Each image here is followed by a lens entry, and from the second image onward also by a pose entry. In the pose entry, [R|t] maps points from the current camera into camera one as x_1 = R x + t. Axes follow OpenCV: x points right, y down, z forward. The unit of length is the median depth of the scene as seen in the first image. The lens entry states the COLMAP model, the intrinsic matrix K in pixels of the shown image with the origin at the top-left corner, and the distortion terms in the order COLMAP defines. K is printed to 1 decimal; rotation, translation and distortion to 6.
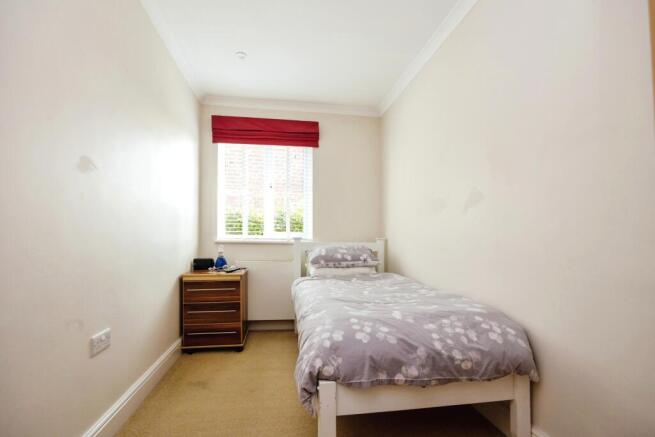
lens RADIAL K [[315.8, 0, 328.5], [0, 315.8, 215.2], [0, 0, 1]] dist [-0.001163, 0.000187]
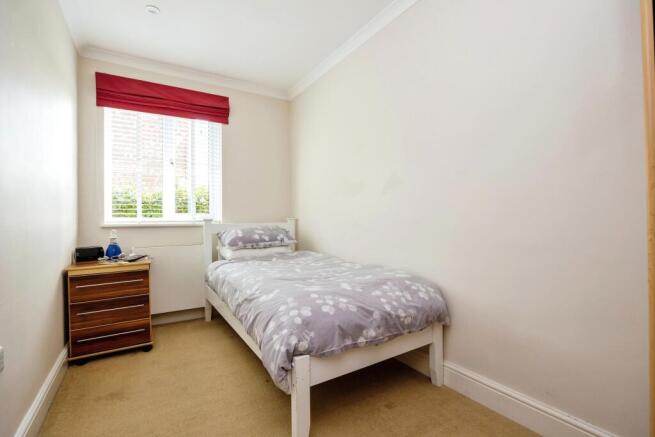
lens RADIAL K [[311.8, 0, 327.5], [0, 311.8, 201.2], [0, 0, 1]] dist [0.000318, 0.000167]
pose [[0.915675, 0.002216, 0.401914, -0.177258], [-0.009300, 0.999834, 0.015676, -0.000298], [-0.401812, -0.018092, 0.915543, 0.018309]]
